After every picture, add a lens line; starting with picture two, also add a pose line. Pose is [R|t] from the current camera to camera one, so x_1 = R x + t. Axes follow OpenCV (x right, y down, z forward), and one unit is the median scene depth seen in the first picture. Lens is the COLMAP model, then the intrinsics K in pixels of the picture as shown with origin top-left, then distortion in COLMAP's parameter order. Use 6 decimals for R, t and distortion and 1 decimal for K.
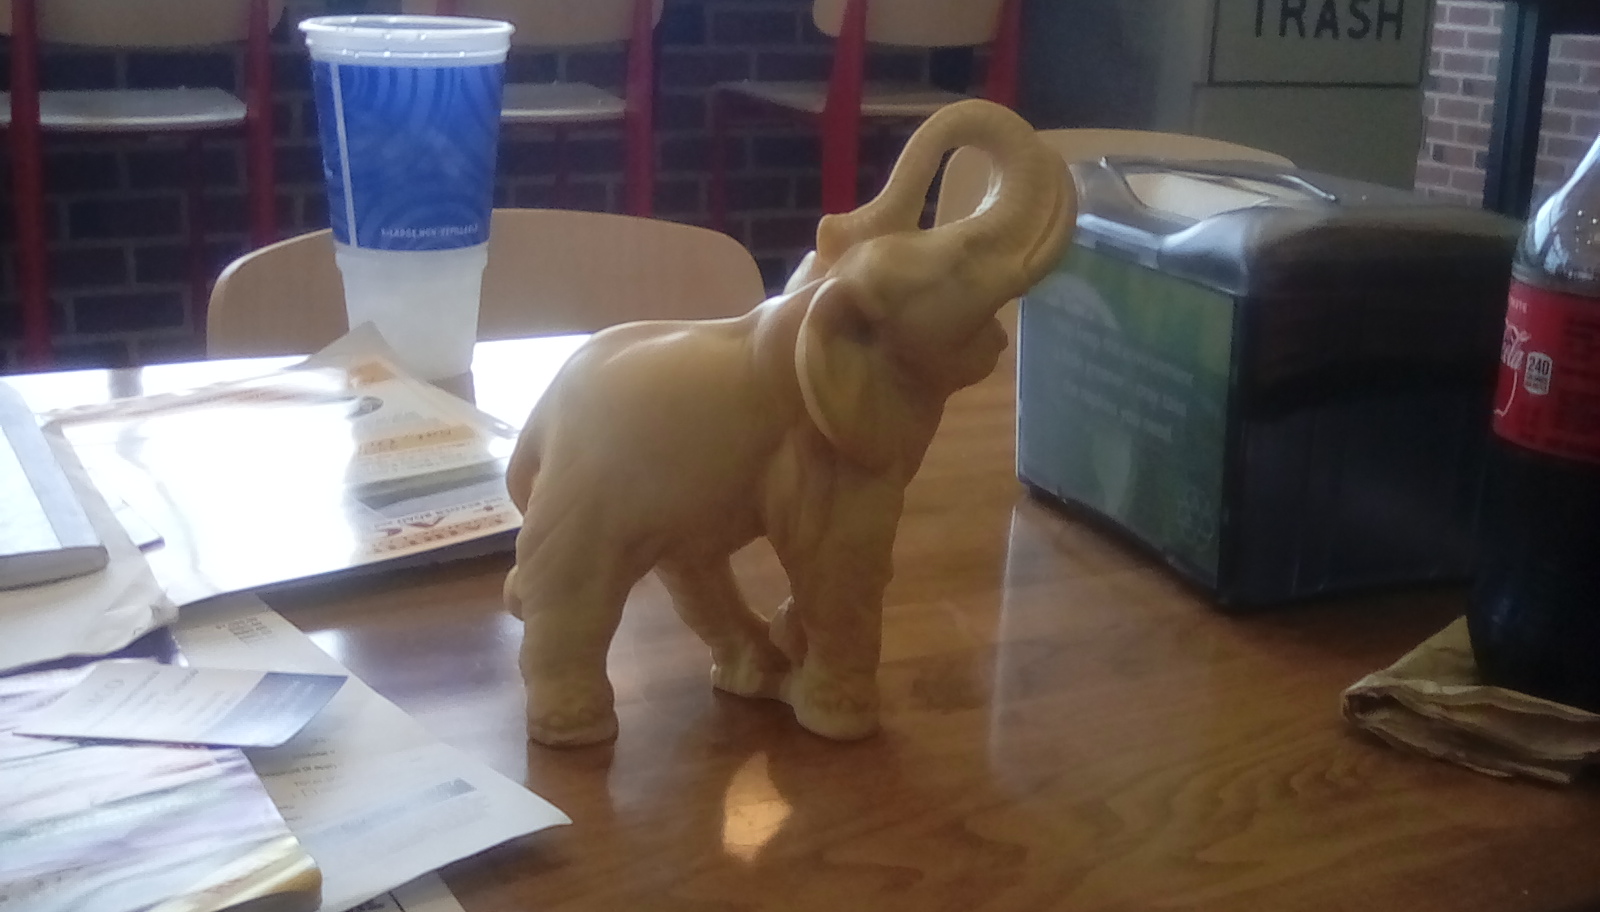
lens RADIAL K [[1976.2, 0, 819.1], [0, 1976.2, 463.1], [0, 0, 1]] dist [-0.084688, 0.000000]
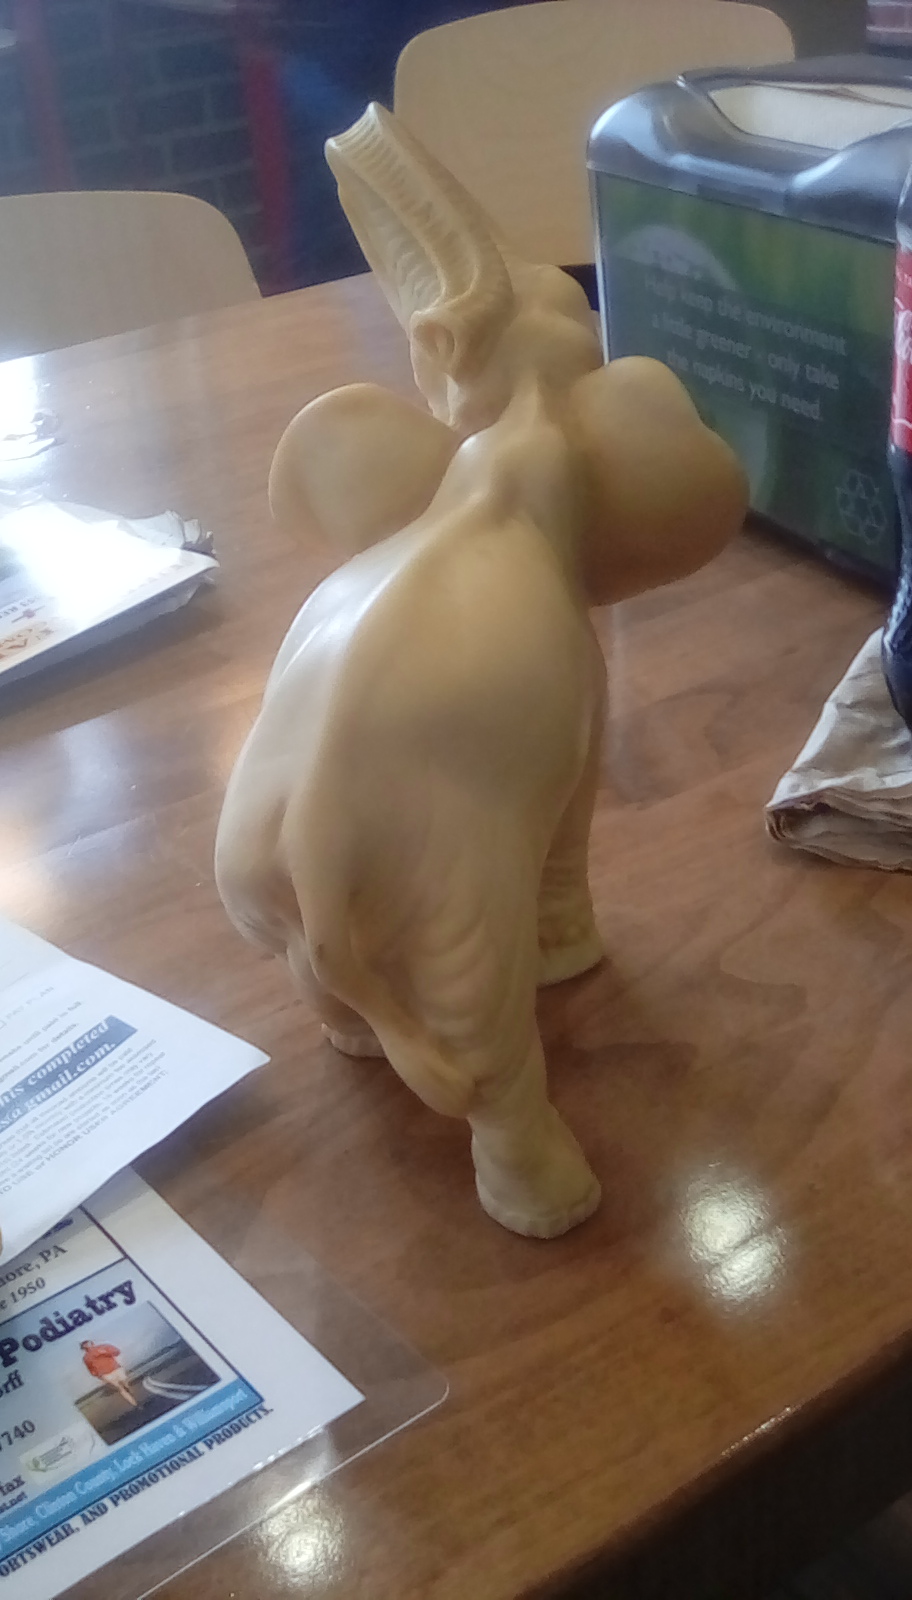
lens RADIAL K [[1976.2, 0, 473.5], [0, 1976.2, 820.9], [0, 0, 1]] dist [-0.084688, 0.000000]
pose [[0.983882, -0.162356, 0.074940, -0.058180], [0.140426, 0.960984, 0.238308, -0.064476], [-0.110707, -0.223944, 0.968294, 0.149397]]
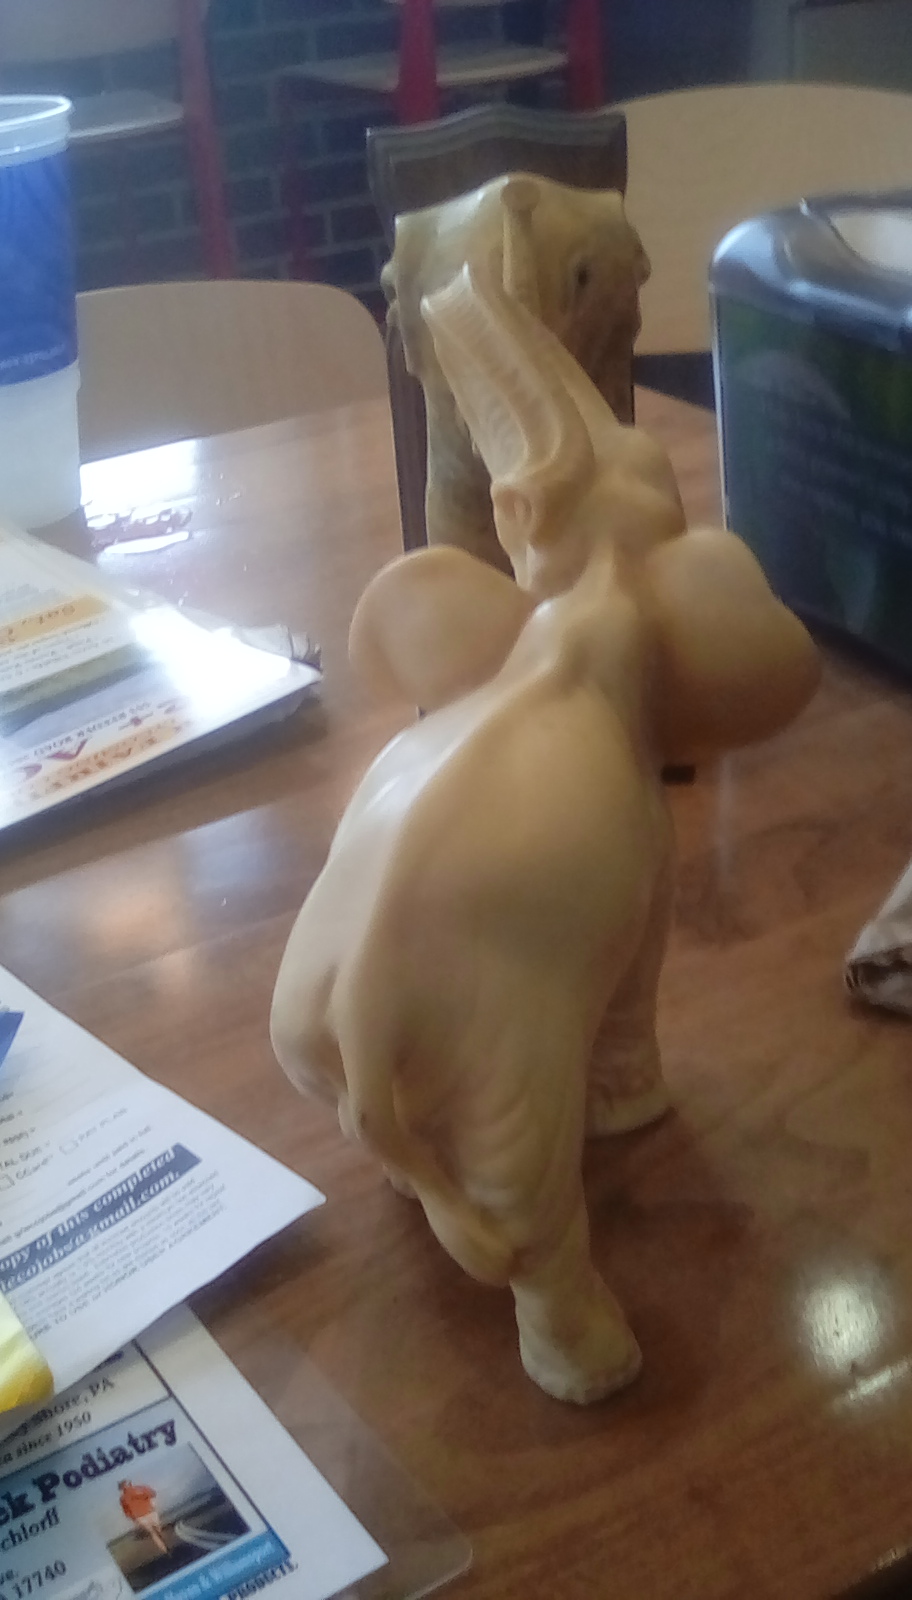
lens RADIAL K [[1976.2, 0, 439.6], [0, 1976.2, 815.6], [0, 0, 1]] dist [-0.084688, 0.000000]
pose [[0.992676, -0.120396, -0.009942, -0.033927], [0.119967, 0.972769, 0.198313, -0.089745], [-0.014205, -0.198053, 0.980088, 0.147989]]
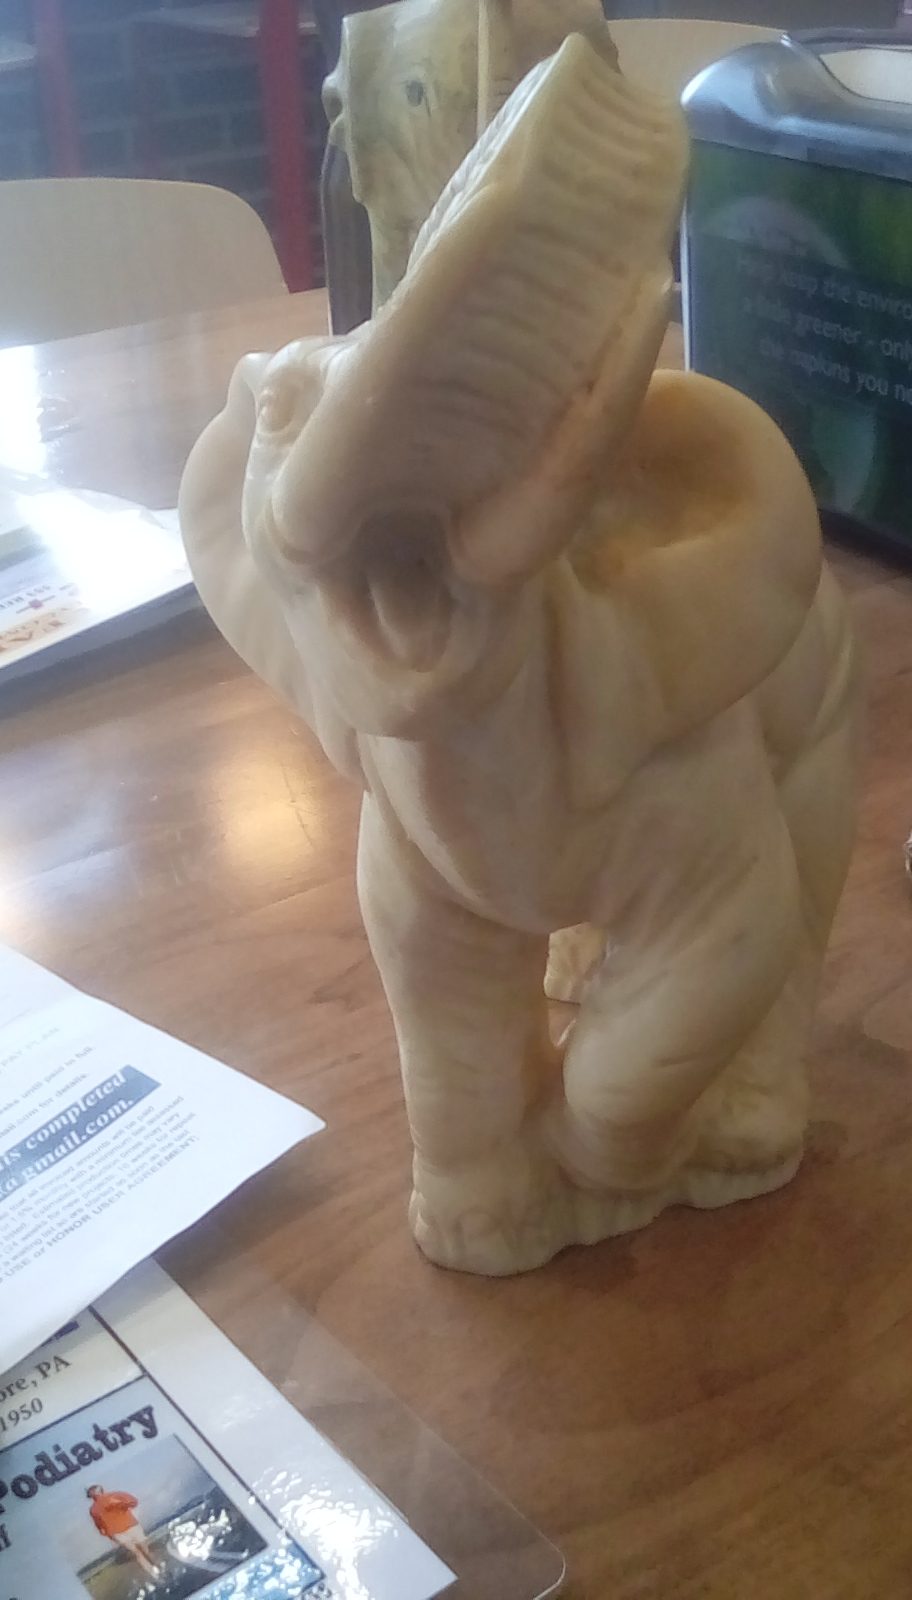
lens RADIAL K [[1976.2, 0, 453.9], [0, 1976.2, 807.6], [0, 0, 1]] dist [-0.084688, 0.000000]
pose [[0.988730, -0.127825, 0.077931, -0.079994], [0.109513, 0.972476, 0.205665, -0.036892], [-0.102075, -0.194813, 0.975515, 0.247369]]
